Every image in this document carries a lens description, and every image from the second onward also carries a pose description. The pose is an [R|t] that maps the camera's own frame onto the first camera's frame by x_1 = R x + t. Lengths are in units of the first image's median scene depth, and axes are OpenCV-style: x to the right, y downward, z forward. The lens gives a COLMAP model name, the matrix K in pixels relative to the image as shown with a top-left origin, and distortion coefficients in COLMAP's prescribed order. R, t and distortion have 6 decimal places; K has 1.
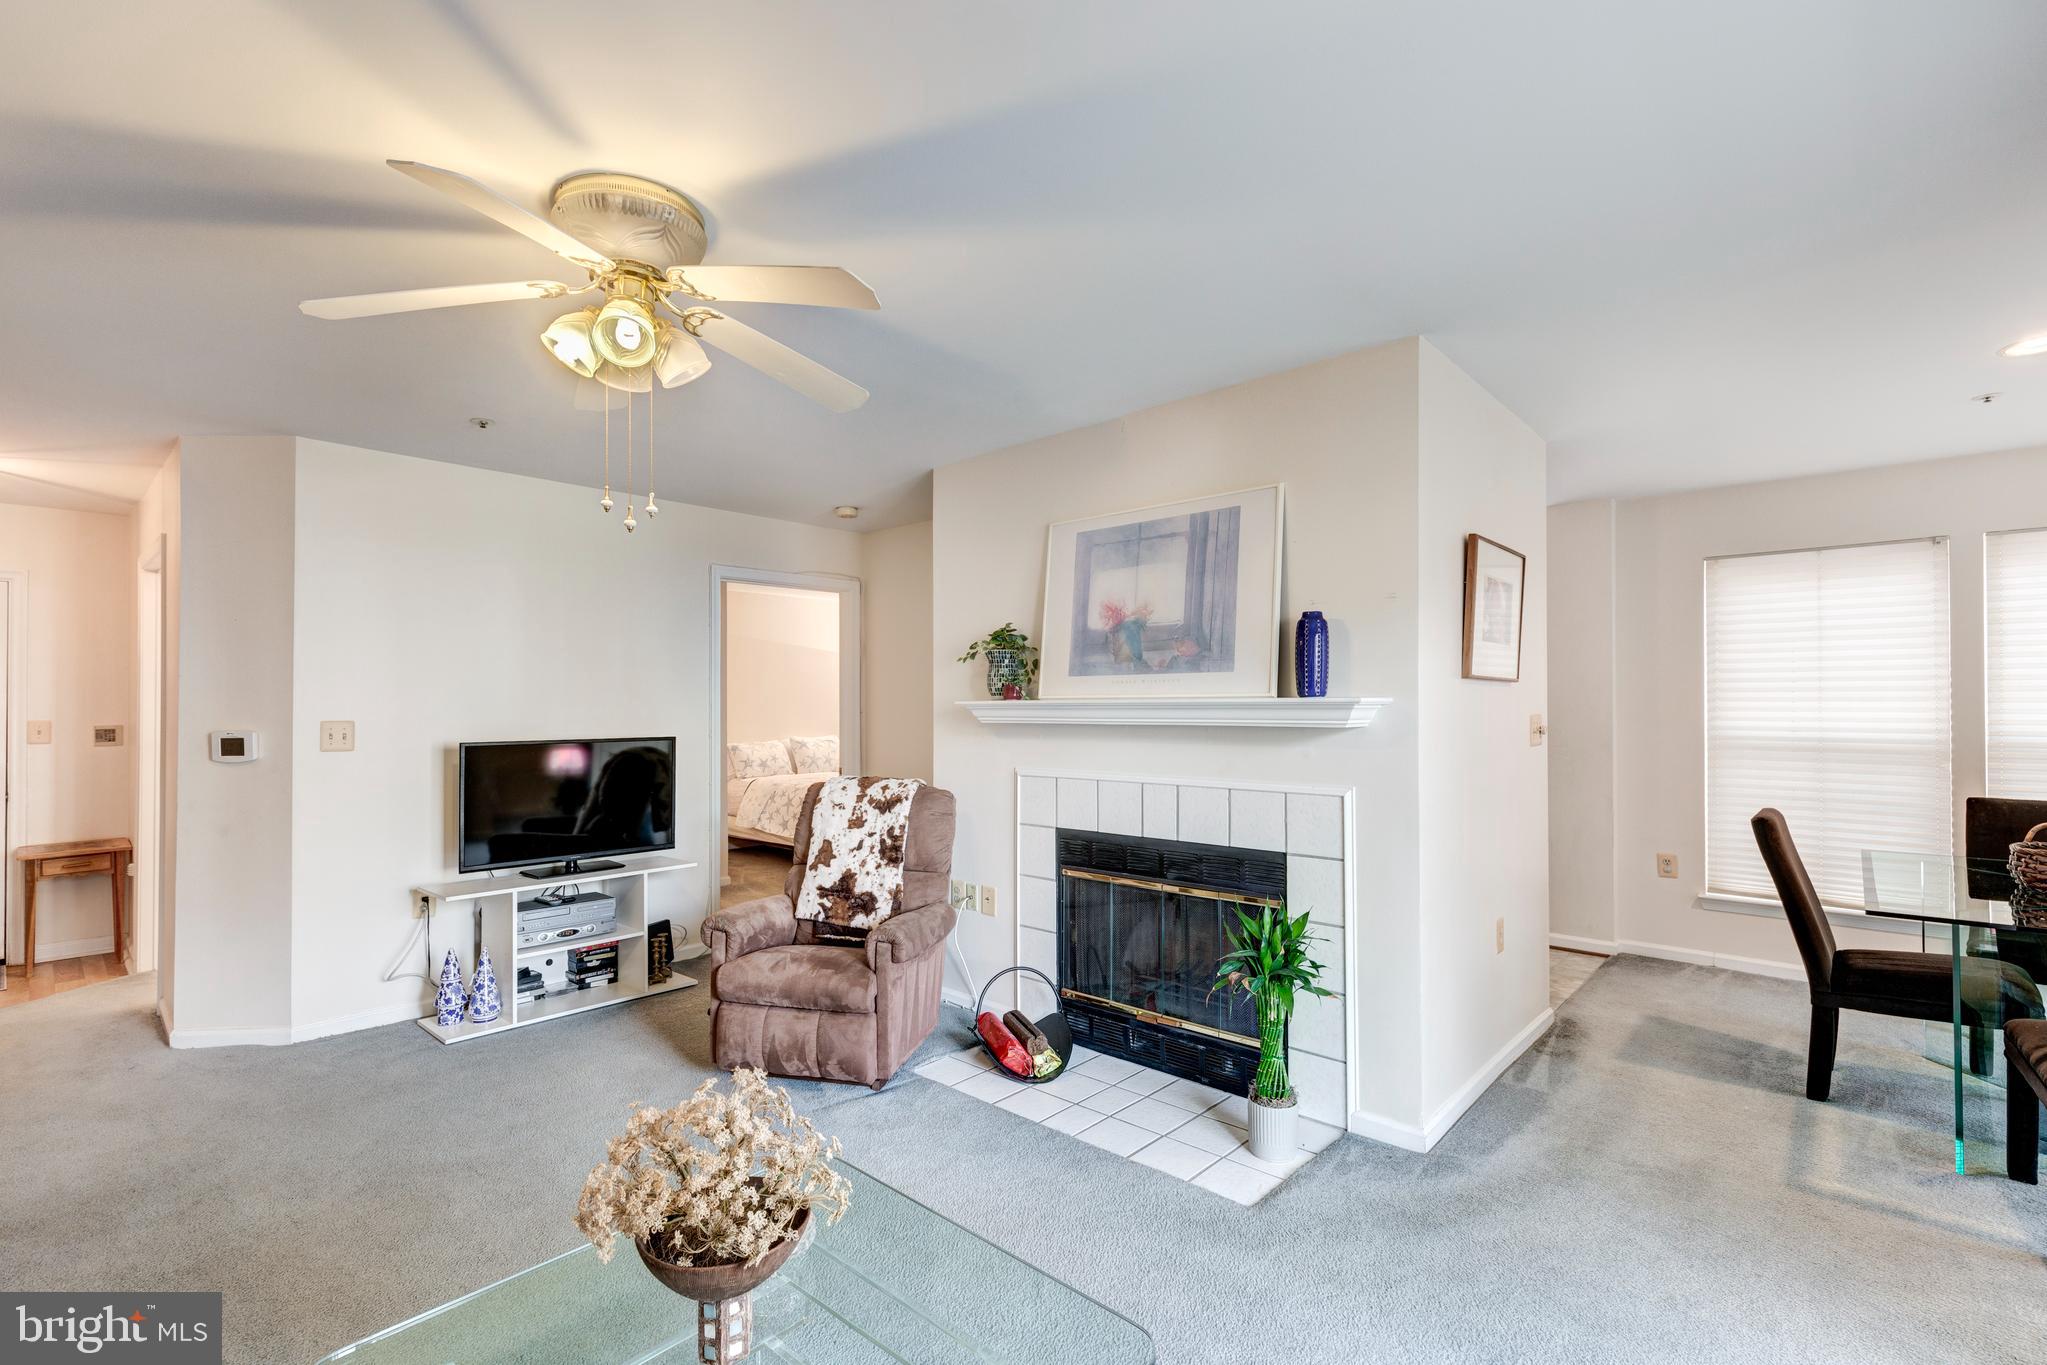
lens RADIAL K [[918.6, 0, 1045.6], [0, 918.6, 695.0], [0, 0, 1]] dist [0.005708, -0.000320]
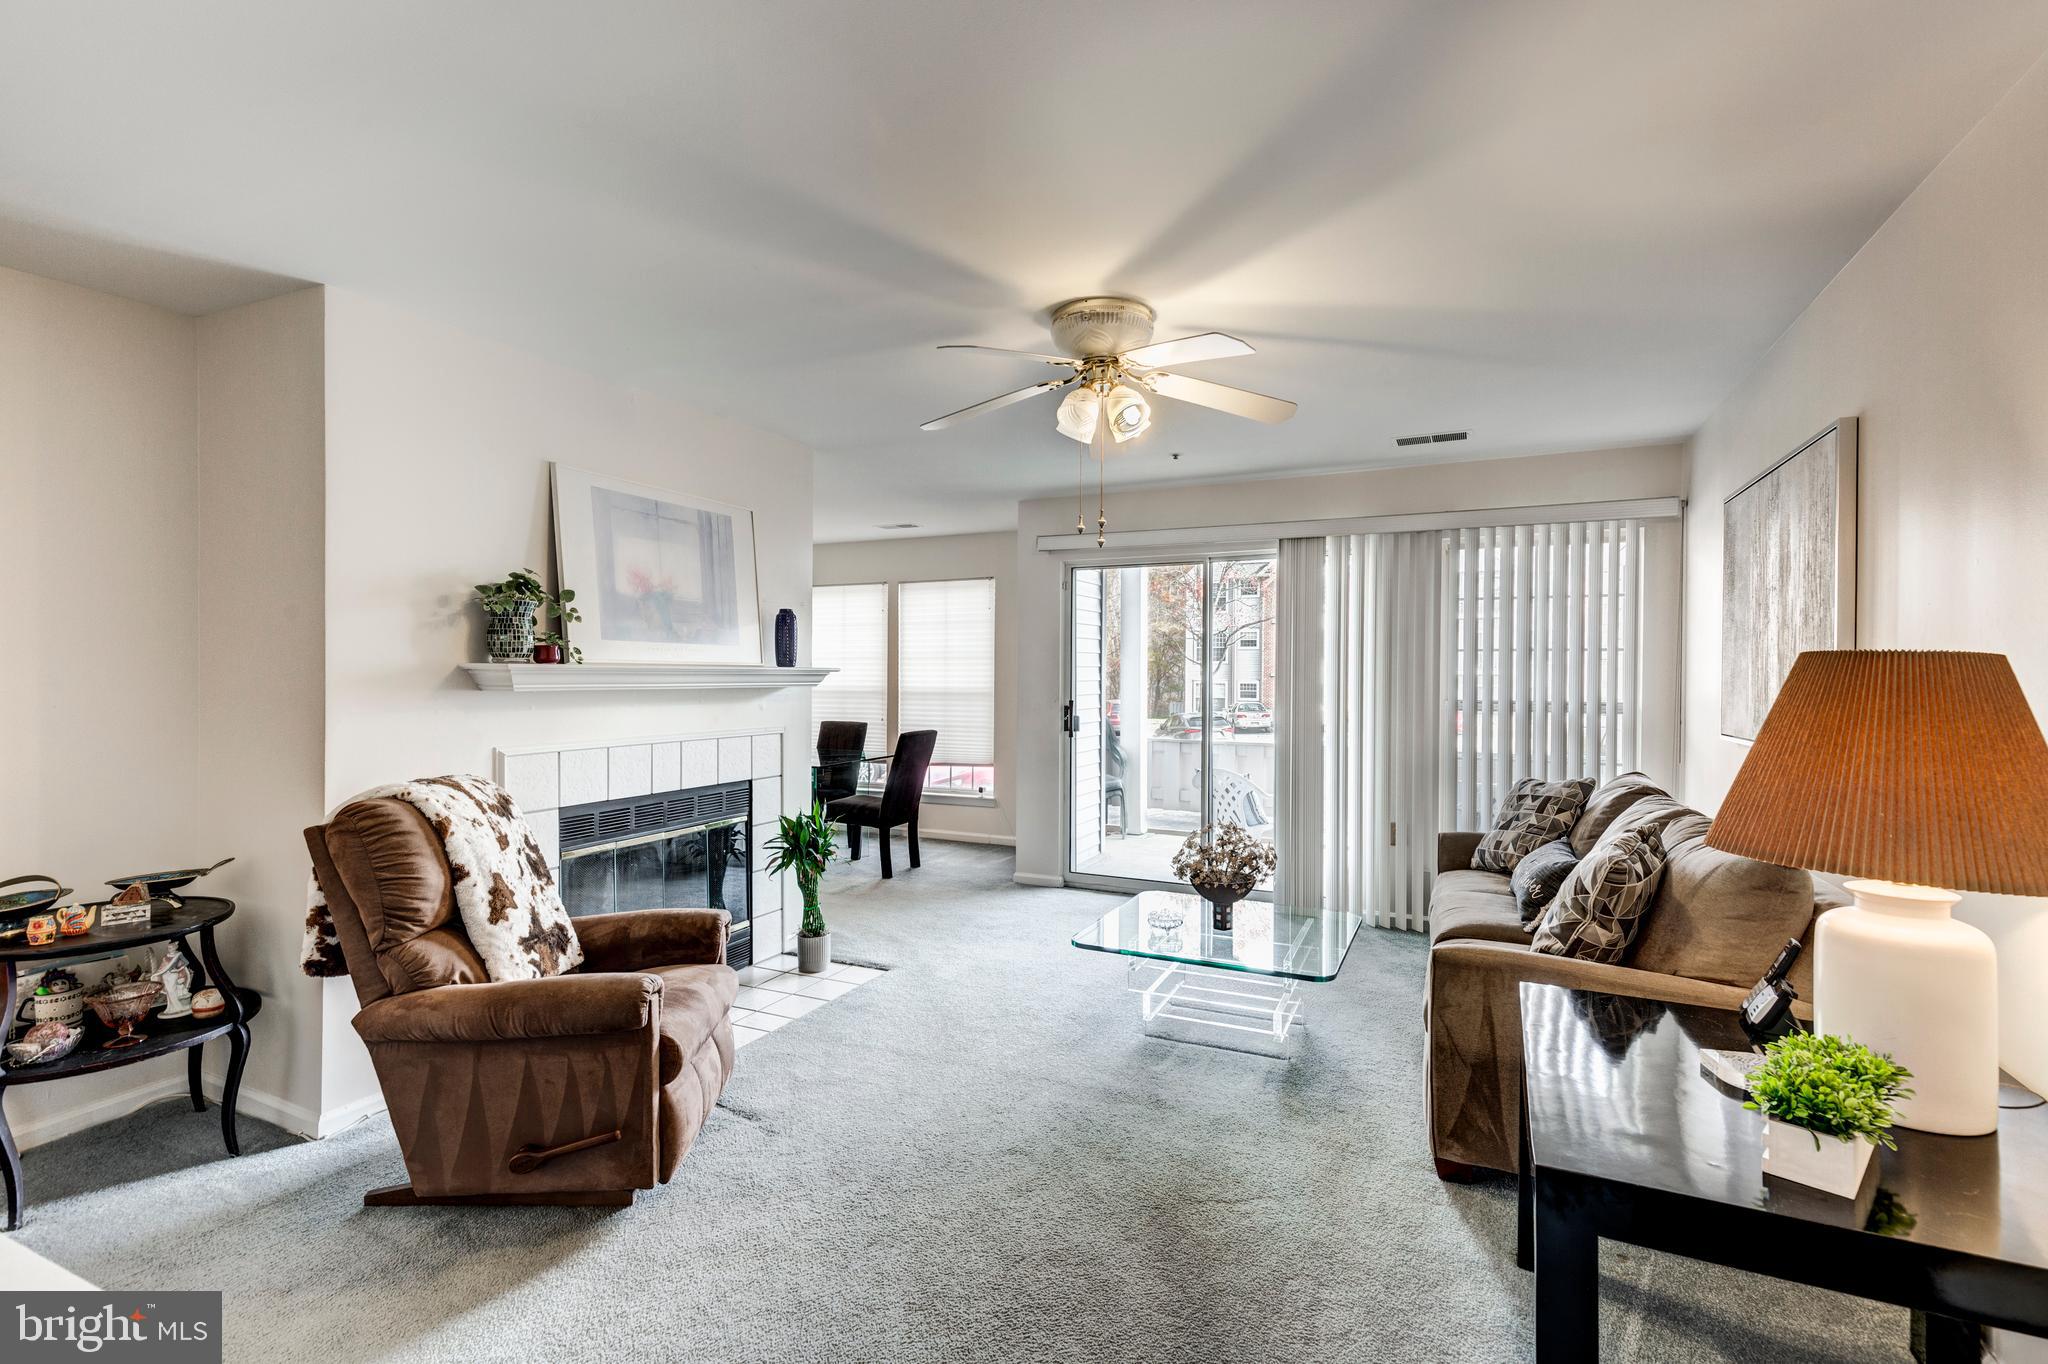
lens RADIAL K [[919.0, 0, 1043.1], [0, 919.0, 689.4], [0, 0, 1]] dist [0.005708, -0.000320]
pose [[-0.300982, -0.013324, 0.953537, -0.972860], [-0.016988, 0.999819, 0.008609, 0.014363], [-0.953478, -0.013608, -0.301154, 0.821861]]
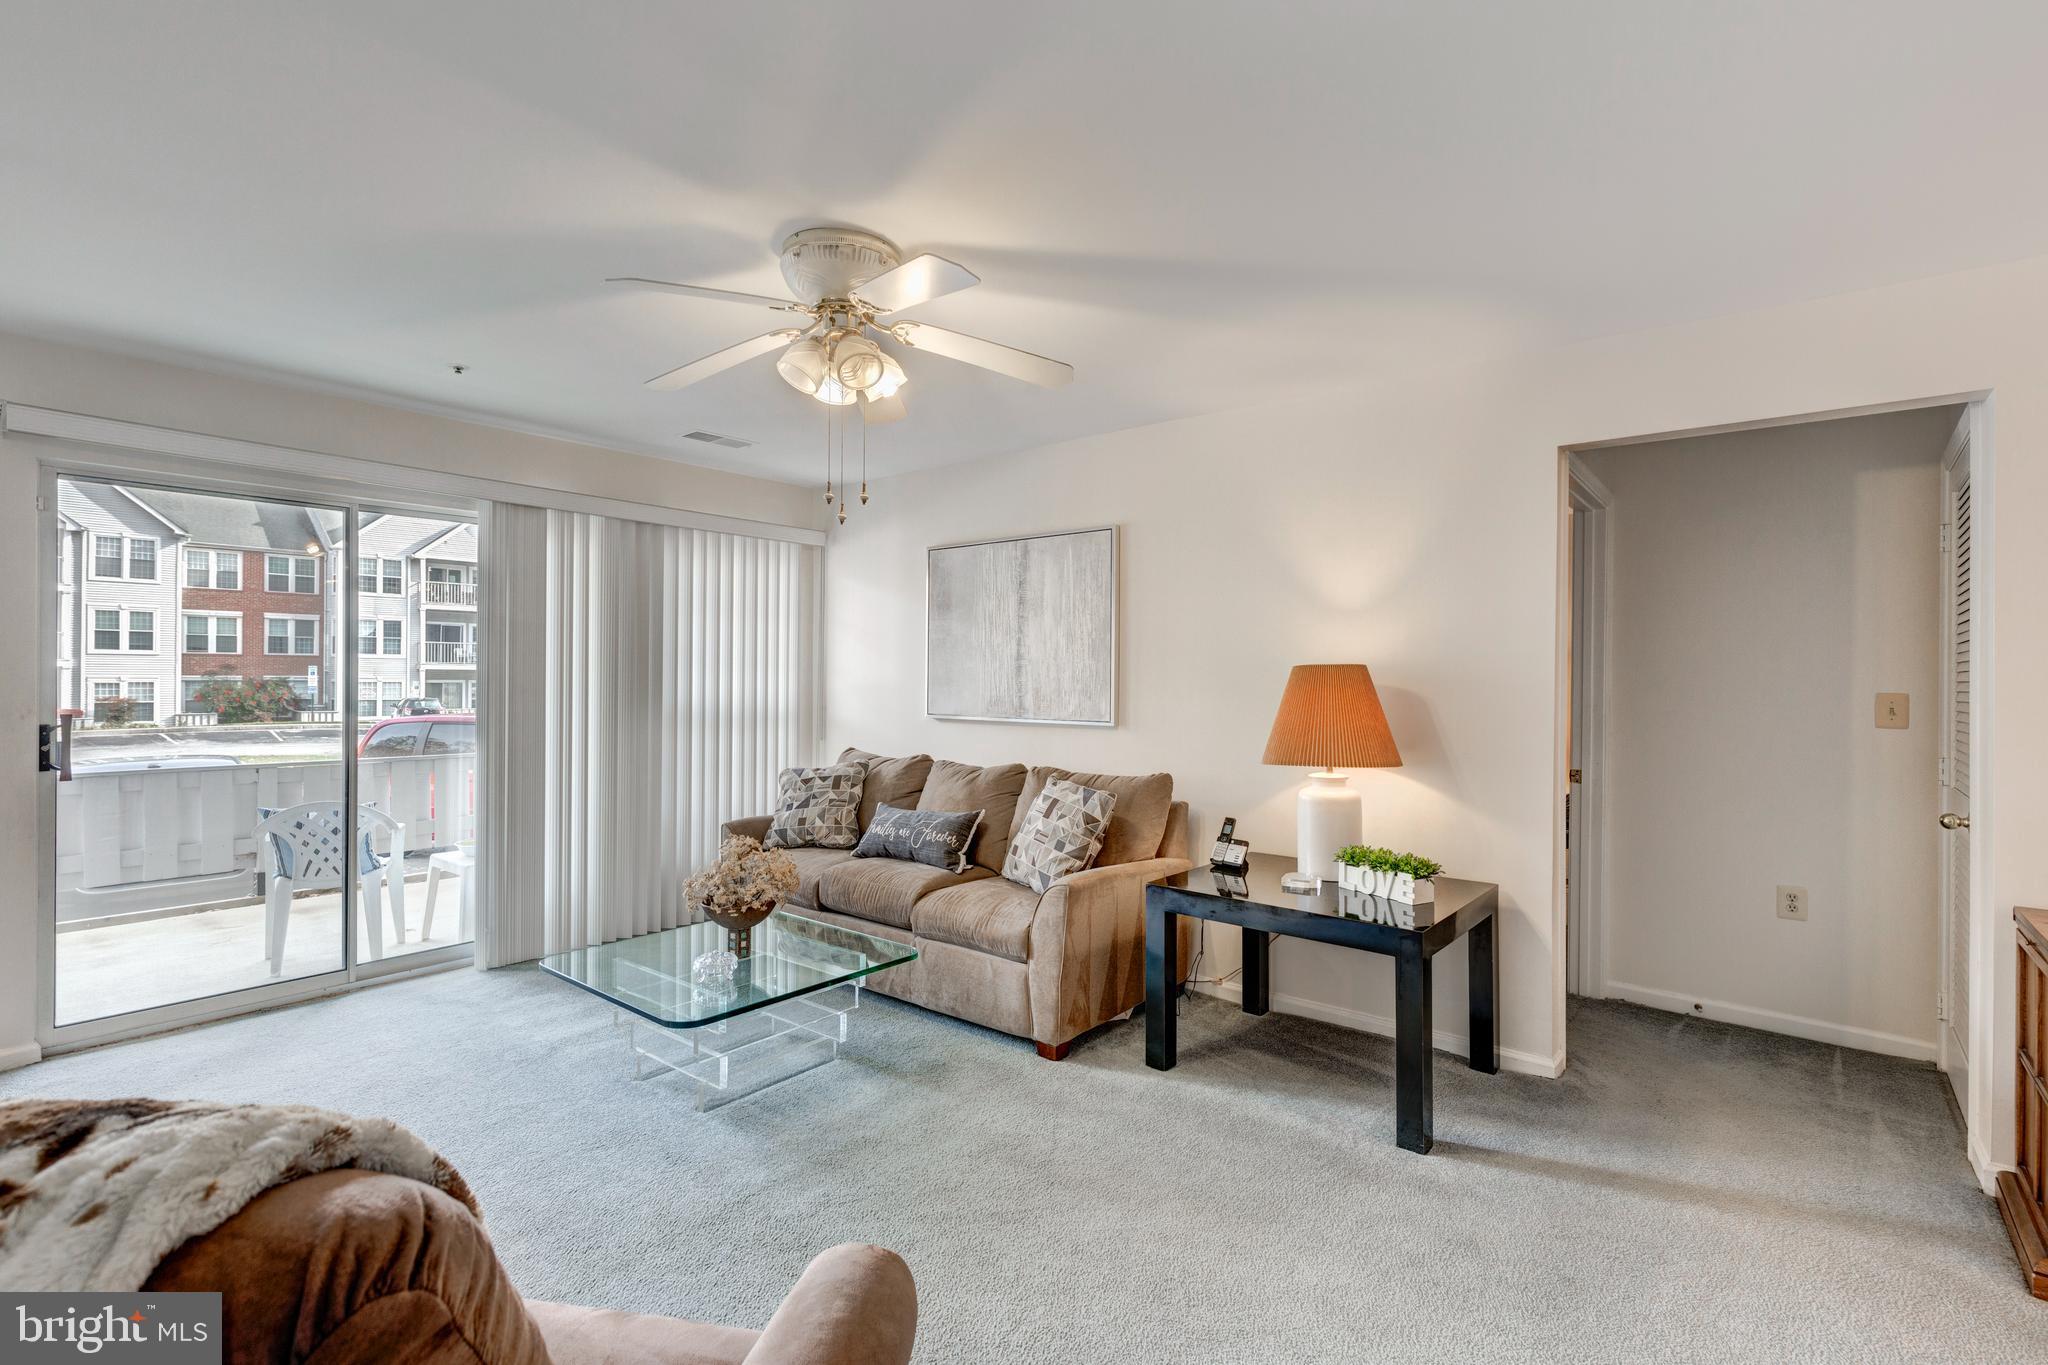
lens RADIAL K [[919.0, 0, 1048.7], [0, 919.0, 678.4], [0, 0, 1]] dist [0.005708, -0.000320]
pose [[-0.998535, -0.003014, -0.054025, -0.366343], [-0.002216, 0.999888, -0.014832, 0.023672], [0.054064, -0.014691, -0.998429, 1.214995]]
